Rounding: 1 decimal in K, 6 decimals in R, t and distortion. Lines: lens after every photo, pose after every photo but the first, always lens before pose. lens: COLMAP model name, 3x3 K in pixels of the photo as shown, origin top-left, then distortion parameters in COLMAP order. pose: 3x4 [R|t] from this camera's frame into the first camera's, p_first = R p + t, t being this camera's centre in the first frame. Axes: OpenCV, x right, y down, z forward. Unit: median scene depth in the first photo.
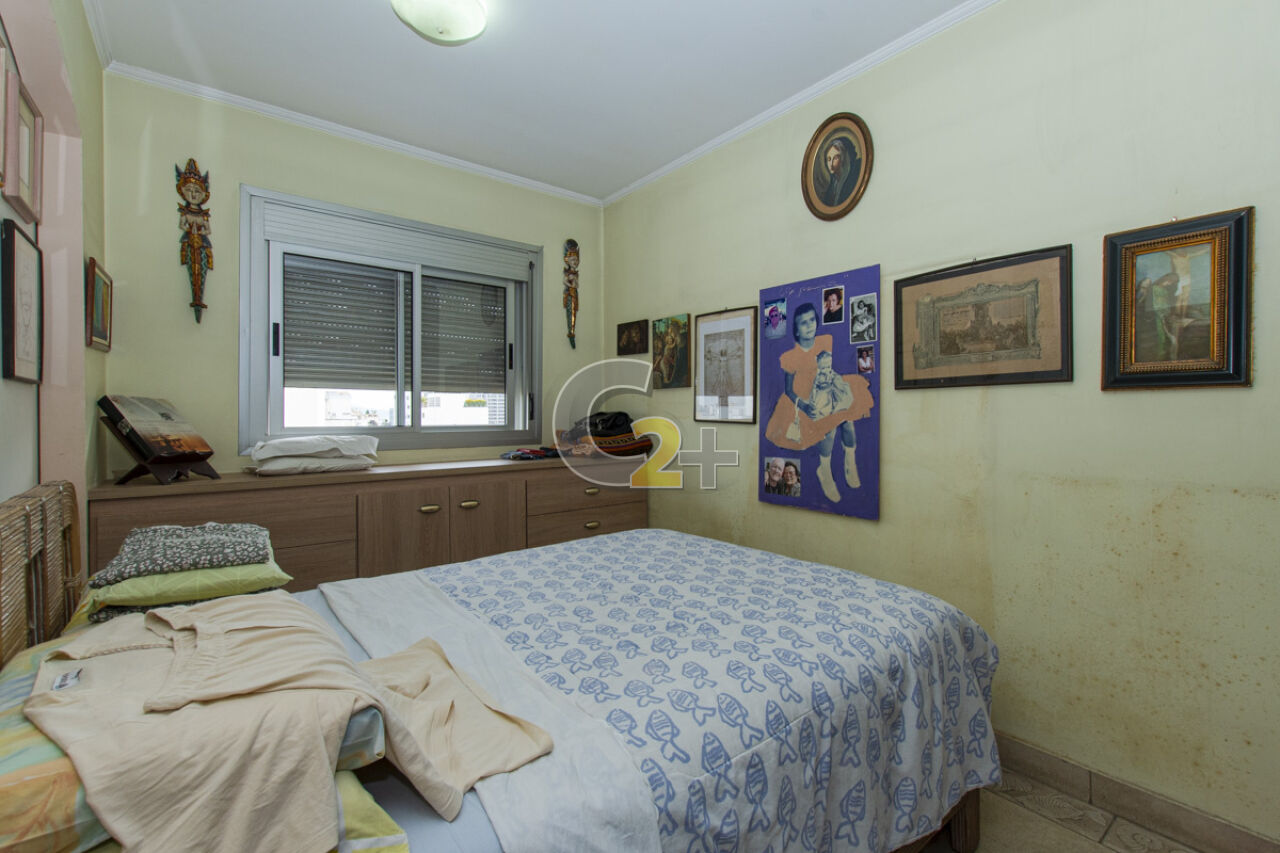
lens RADIAL K [[554.8, 0, 640.2], [0, 554.8, 419.7], [0, 0, 1]] dist [0.007686, -0.000100]
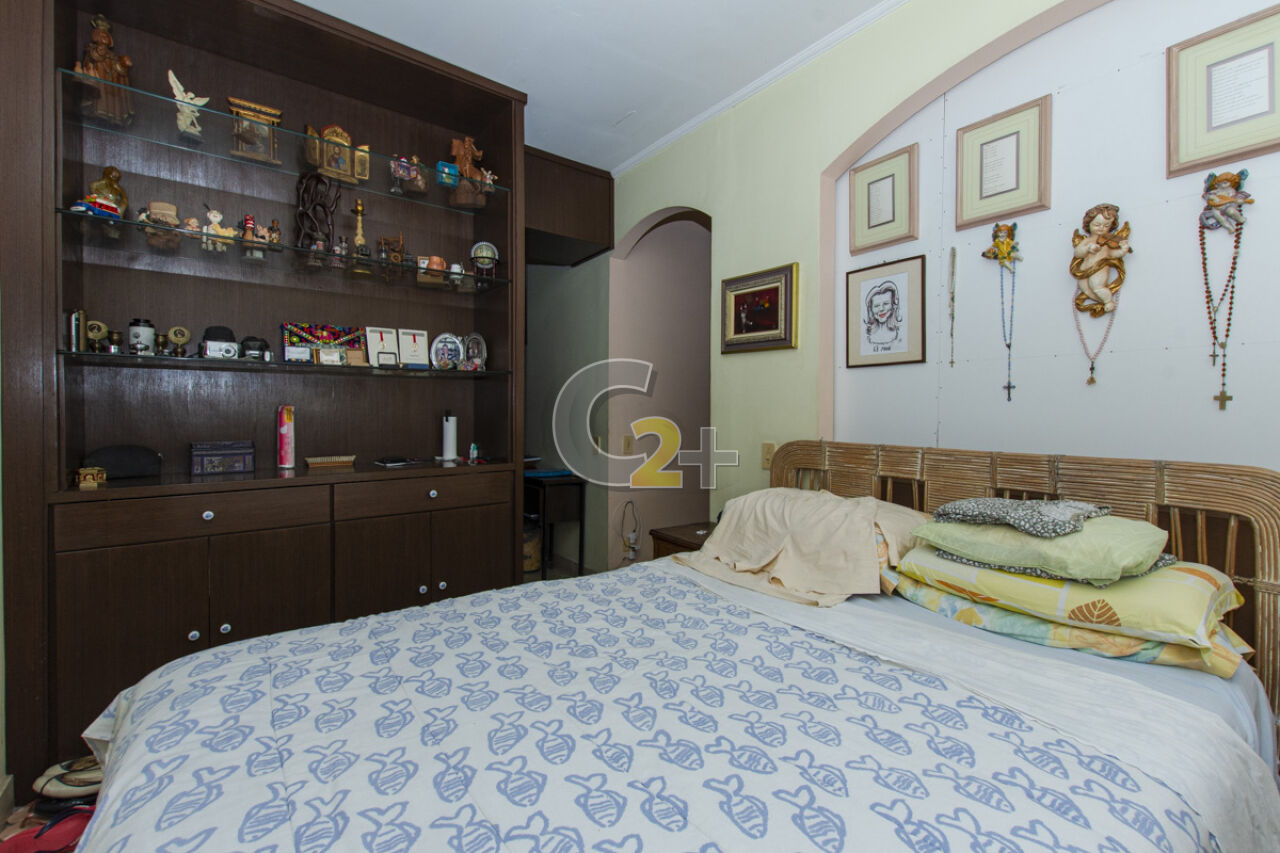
lens RADIAL K [[554.8, 0, 640.2], [0, 554.8, 419.7], [0, 0, 1]] dist [0.007686, -0.000100]
pose [[-1.000000, 0.000576, -0.000316, 0.137701], [0.000572, 0.999917, 0.012908, 0.024713], [0.000323, 0.012908, -0.999917, 1.529163]]
